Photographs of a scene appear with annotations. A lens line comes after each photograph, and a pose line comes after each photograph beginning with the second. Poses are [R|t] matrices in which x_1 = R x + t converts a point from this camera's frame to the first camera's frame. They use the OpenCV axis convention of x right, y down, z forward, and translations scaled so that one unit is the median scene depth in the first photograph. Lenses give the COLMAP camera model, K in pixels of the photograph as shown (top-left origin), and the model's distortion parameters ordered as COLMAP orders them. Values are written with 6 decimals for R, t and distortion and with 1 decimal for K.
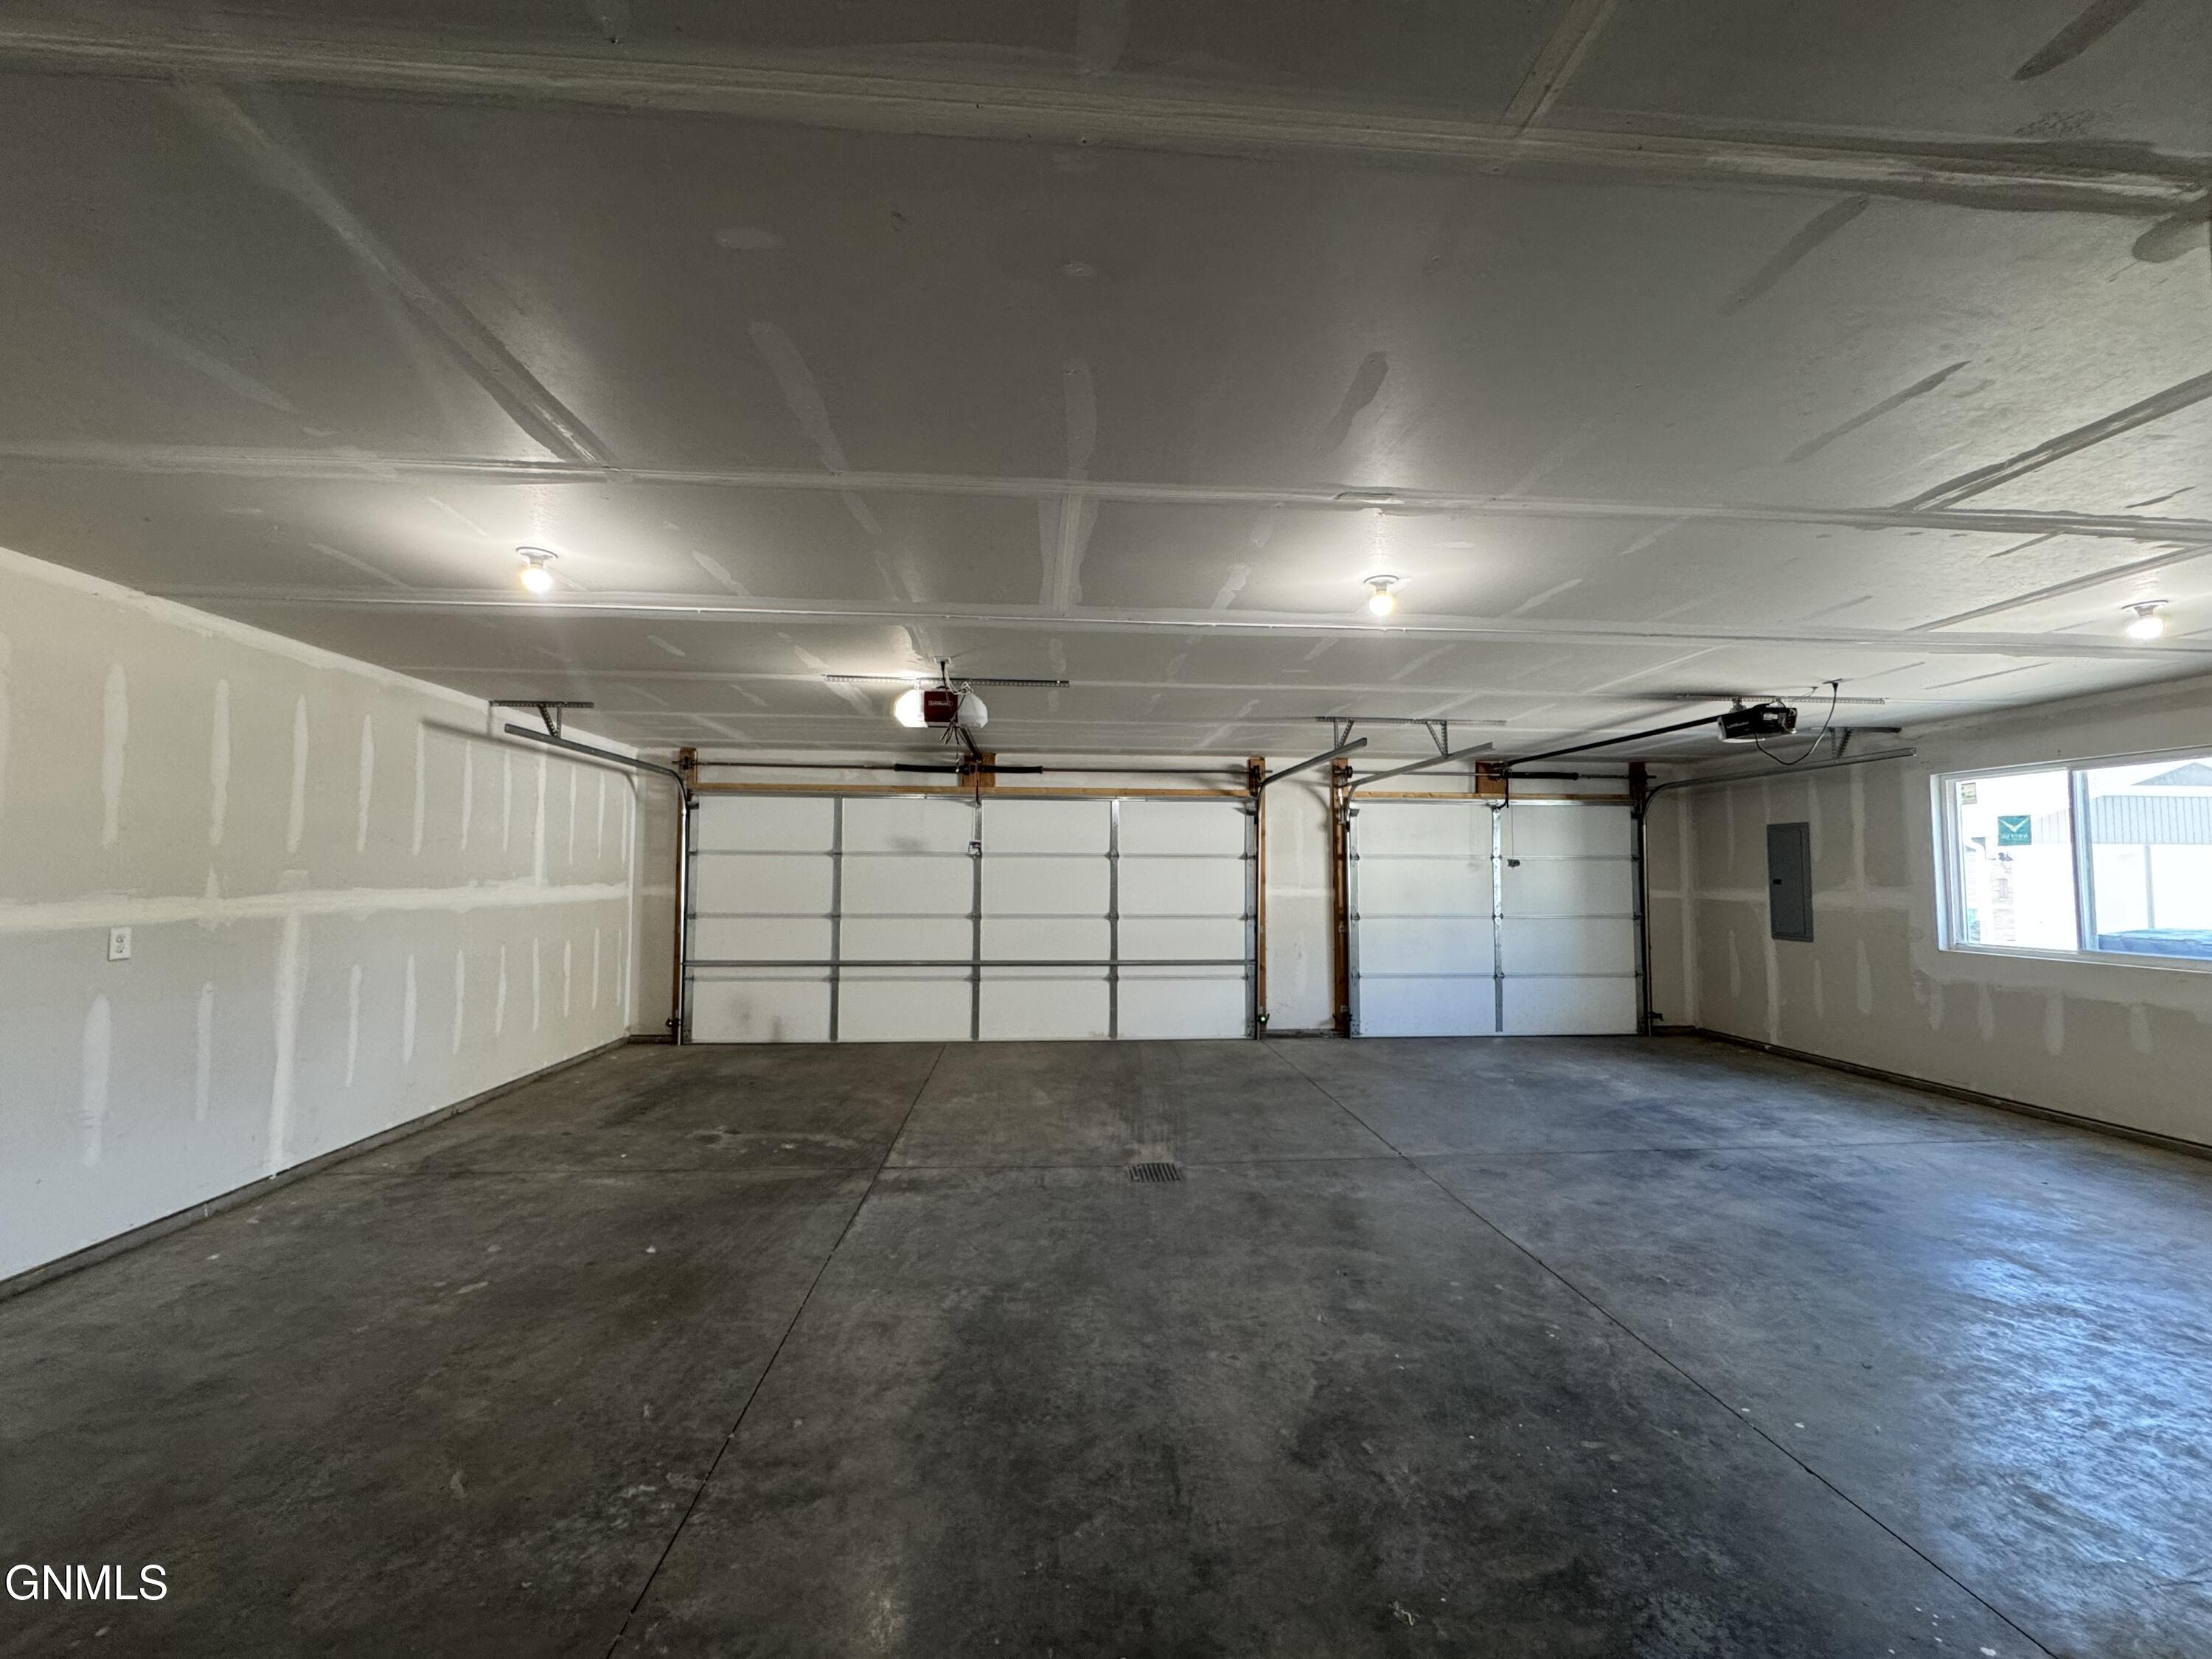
lens RADIAL K [[880.4, 0, 1106.0], [0, 880.4, 829.5], [0, 0, 1]] dist [-0.003367, -0.000049]
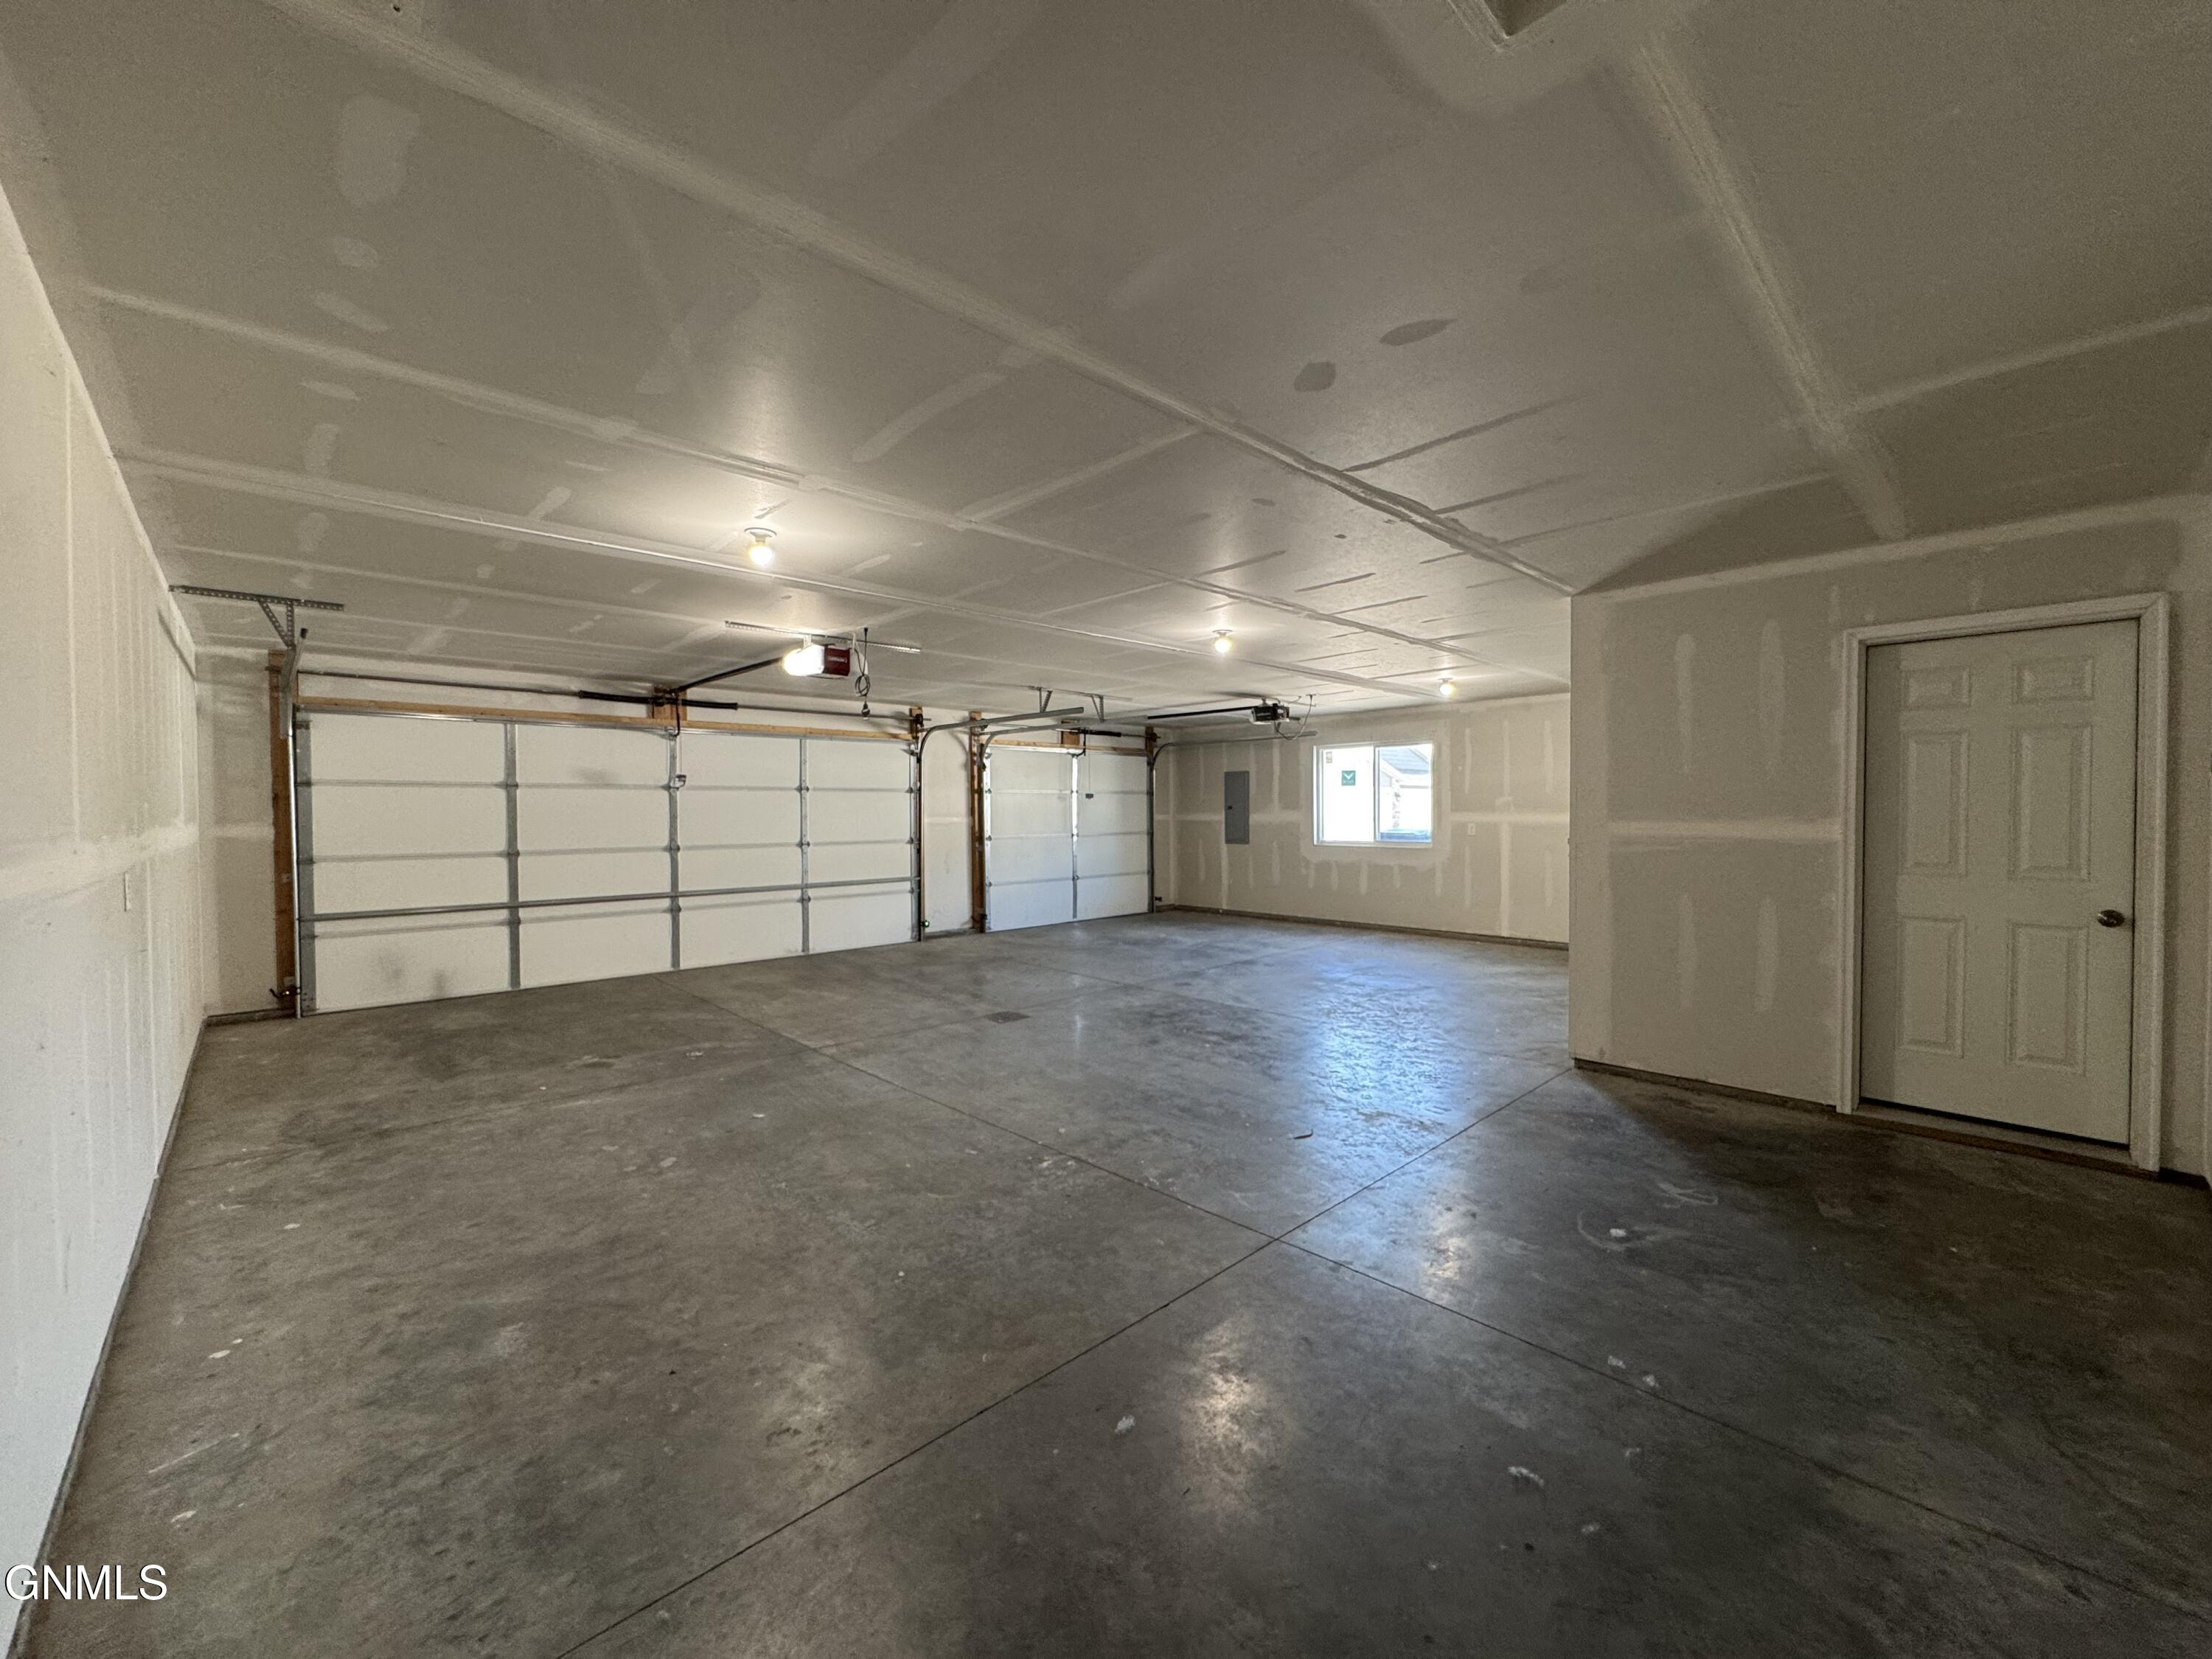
lens RADIAL K [[880.4, 0, 1106.0], [0, 880.4, 829.5], [0, 0, 1]] dist [-0.003367, -0.000049]
pose [[0.774464, -0.023893, 0.632167, -0.408081], [-0.022787, 0.997584, 0.065621, -0.000856], [-0.632208, -0.065226, 0.772048, -0.092473]]
